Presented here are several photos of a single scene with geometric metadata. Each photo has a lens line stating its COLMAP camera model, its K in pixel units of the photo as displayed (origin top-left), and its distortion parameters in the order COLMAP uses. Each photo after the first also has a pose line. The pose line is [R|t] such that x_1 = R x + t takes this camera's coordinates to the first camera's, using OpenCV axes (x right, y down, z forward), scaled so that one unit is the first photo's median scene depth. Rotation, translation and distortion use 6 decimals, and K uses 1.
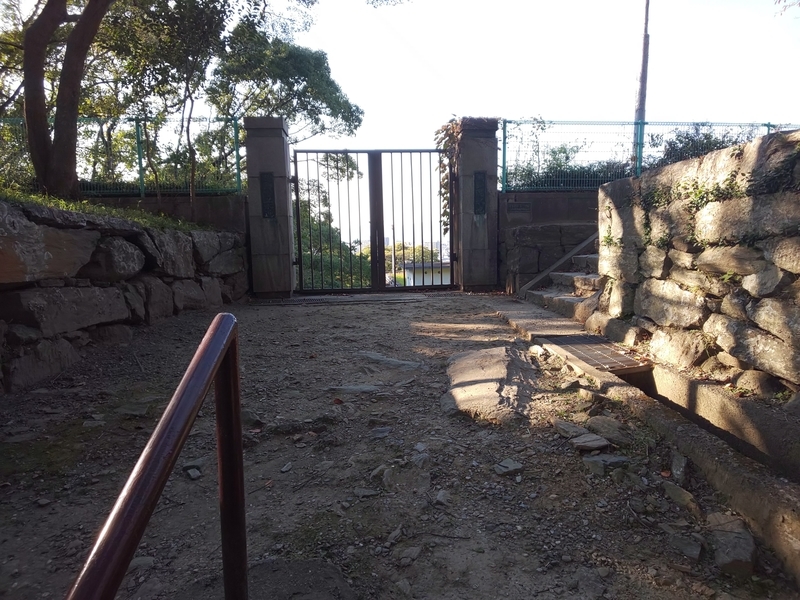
lens RADIAL K [[494.5, 0, 400.0], [0, 494.5, 300.0], [0, 0, 1]] dist [0.008786, -0.023110]
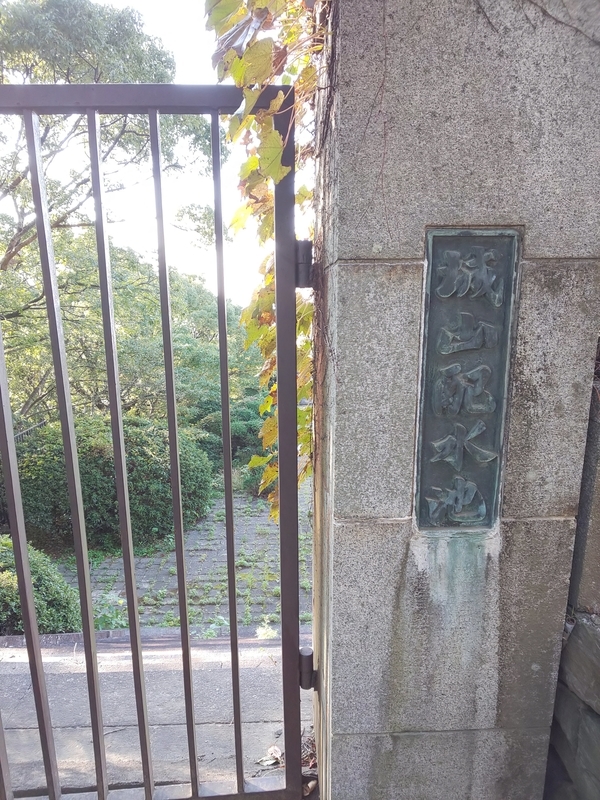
lens RADIAL K [[494.5, 0, 300.0], [0, 494.5, 400.0], [0, 0, 1]] dist [0.008786, -0.023110]
pose [[0.999002, 0.028442, -0.034445, 0.118113], [-0.026310, 0.997799, 0.060863, -0.216174], [0.036100, -0.059896, 0.997552, 0.846000]]
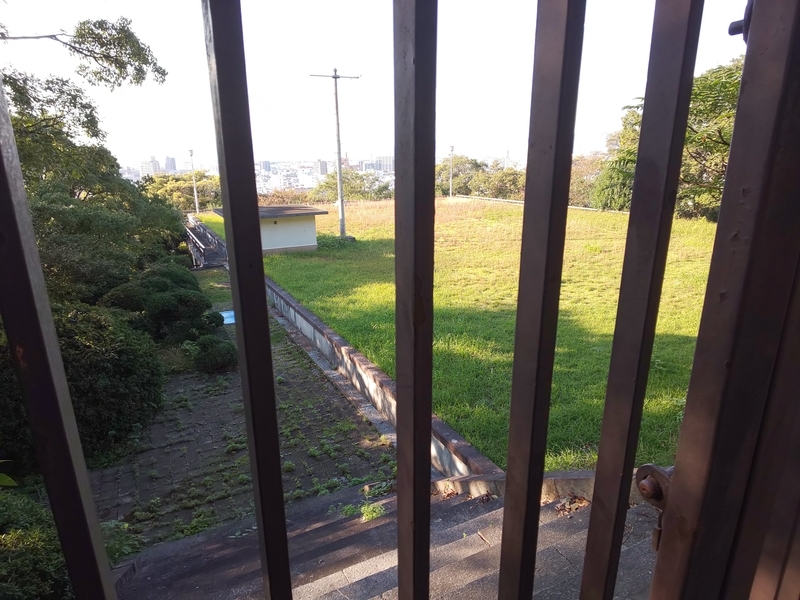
lens RADIAL K [[494.5, 0, 400.0], [0, 494.5, 300.0], [0, 0, 1]] dist [0.008786, -0.023110]
pose [[0.926263, -0.090175, 0.365930, -0.139687], [0.035380, 0.987471, 0.153784, -0.214303], [-0.375213, -0.129498, 0.917848, 0.950752]]
